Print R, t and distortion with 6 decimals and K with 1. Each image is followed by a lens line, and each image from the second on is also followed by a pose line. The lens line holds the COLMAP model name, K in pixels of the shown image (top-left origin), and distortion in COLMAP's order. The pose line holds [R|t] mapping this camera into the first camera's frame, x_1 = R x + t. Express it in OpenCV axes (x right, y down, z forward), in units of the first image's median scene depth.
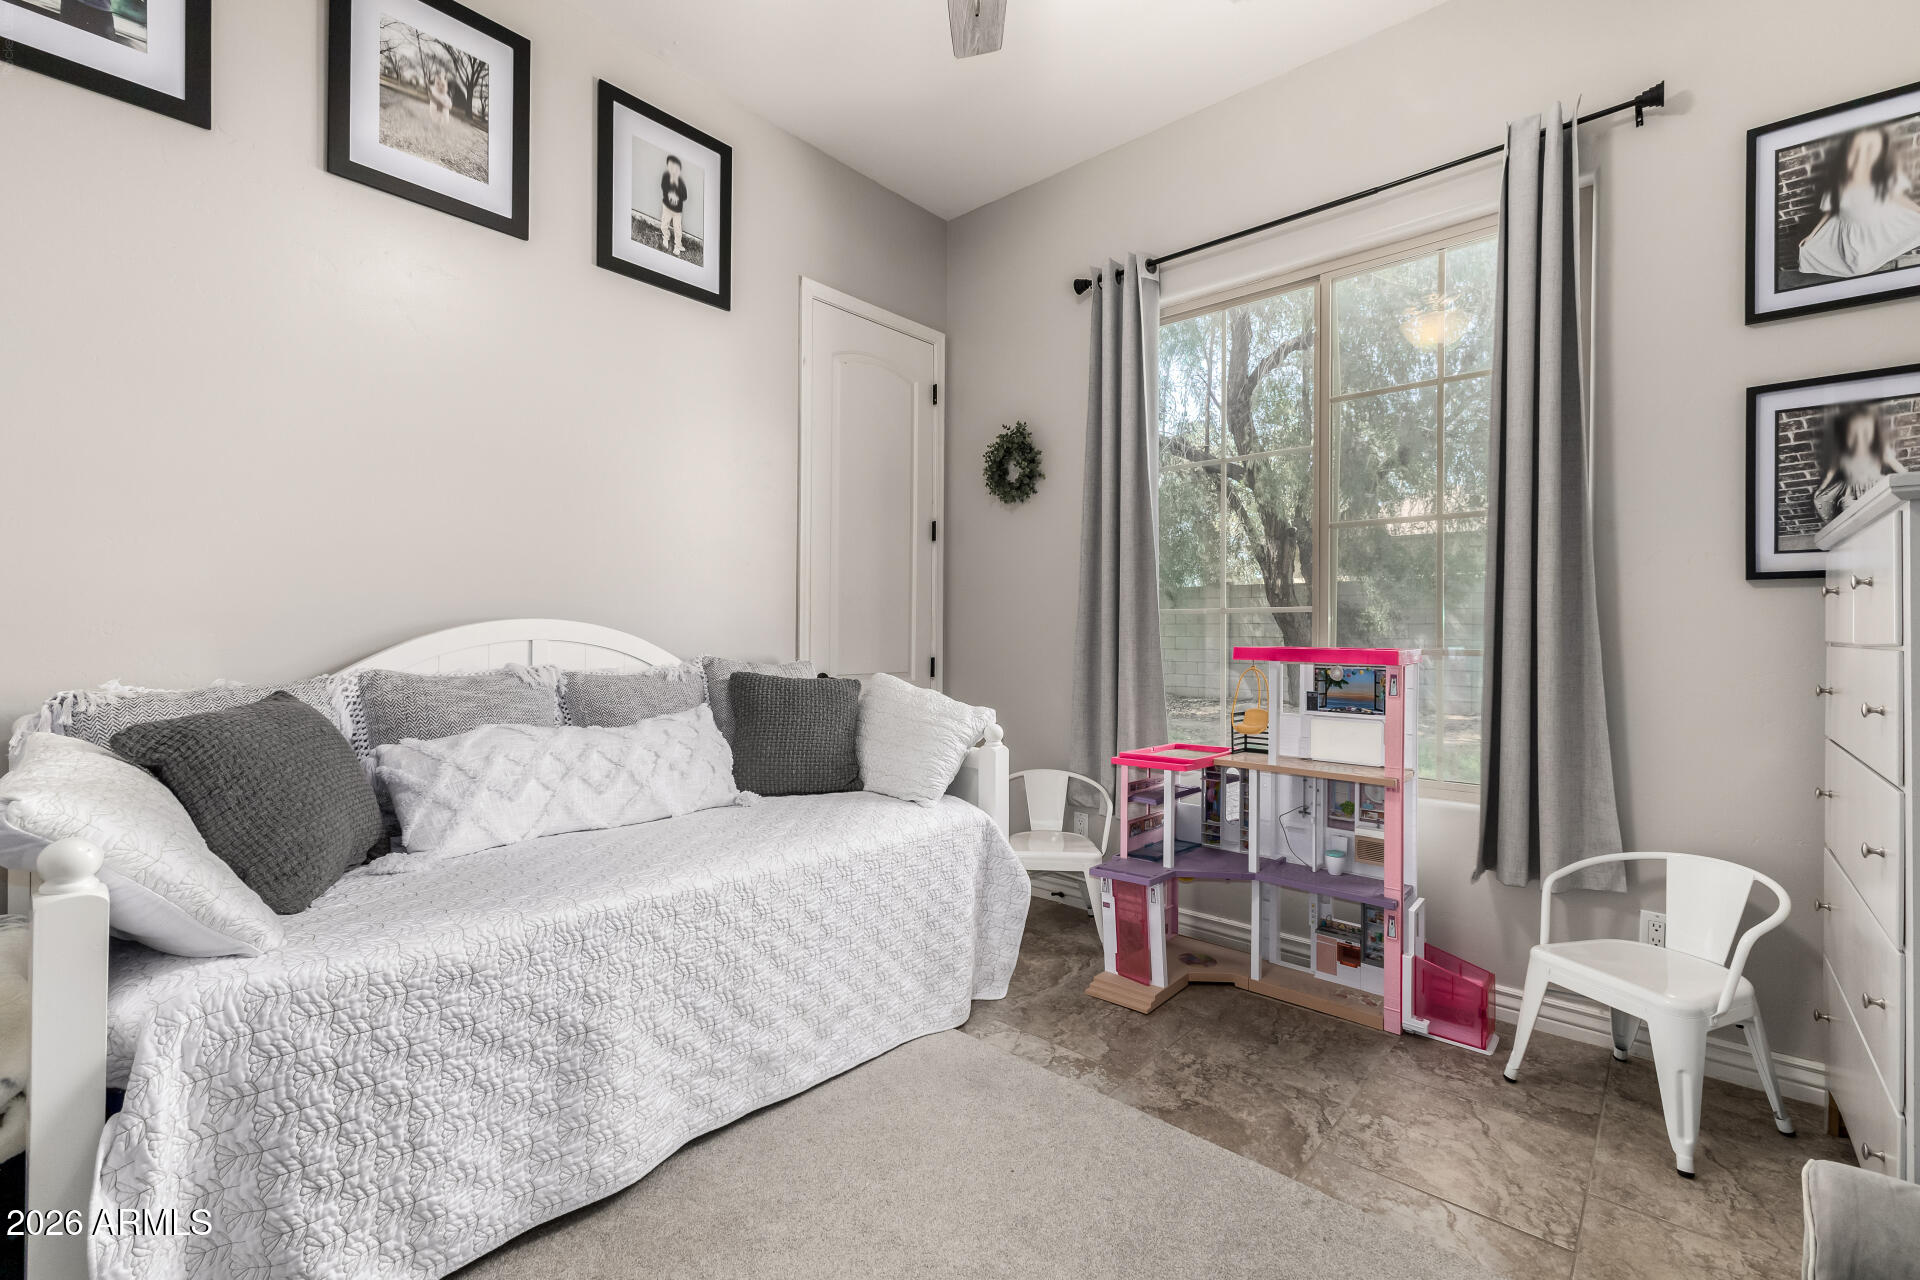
lens RADIAL K [[829.6, 0, 965.7], [0, 829.6, 639.5], [0, 0, 1]] dist [0.011245, -0.000594]
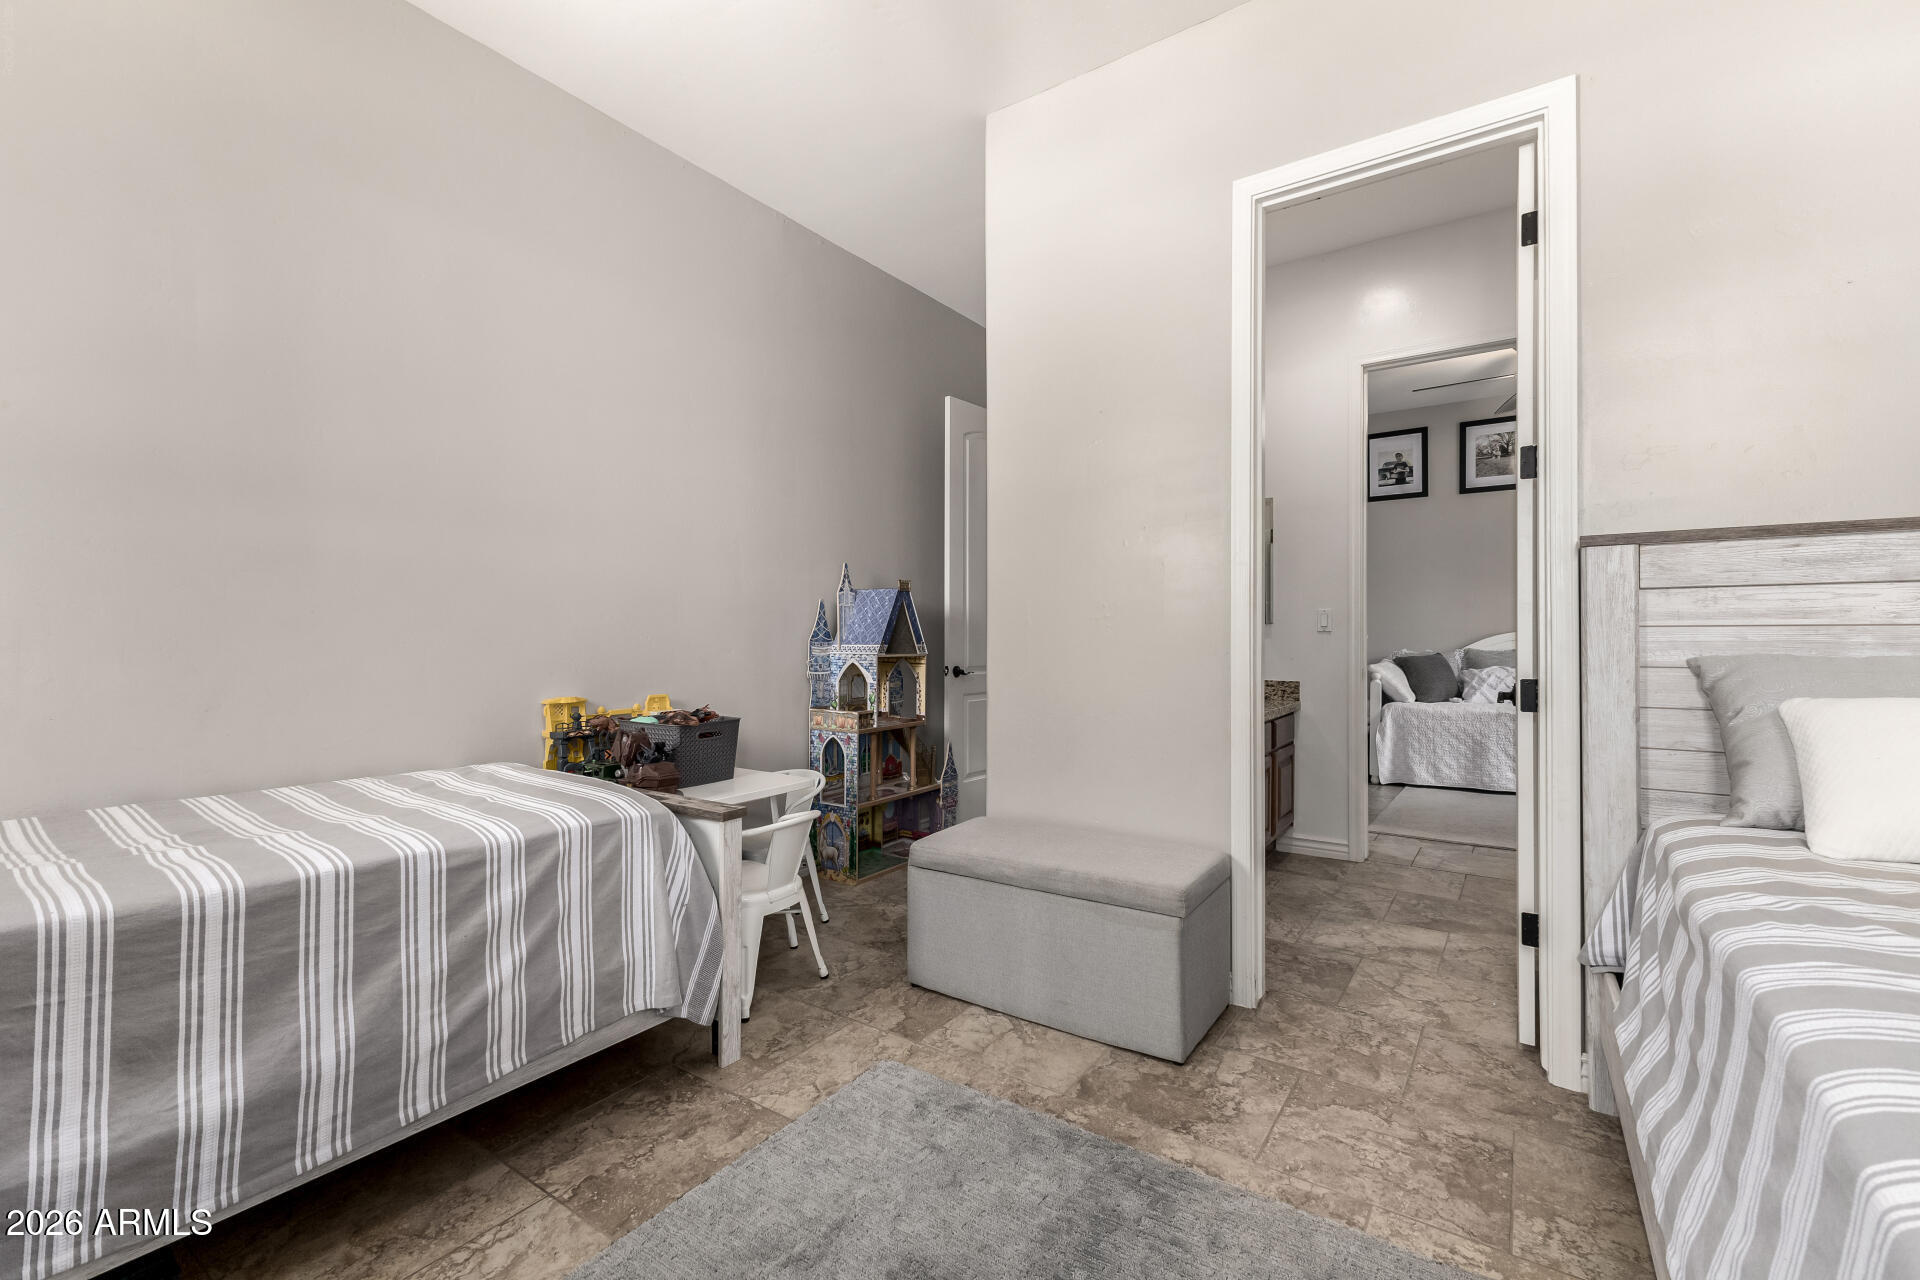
lens RADIAL K [[829.6, 0, 965.7], [0, 829.6, 639.5], [0, 0, 1]] dist [0.011245, -0.000594]
pose [[0.107801, -0.018085, -0.994008, 3.116557], [-0.004028, 0.999818, -0.018628, 0.096259], [0.994164, 0.006012, 0.107709, -1.745205]]
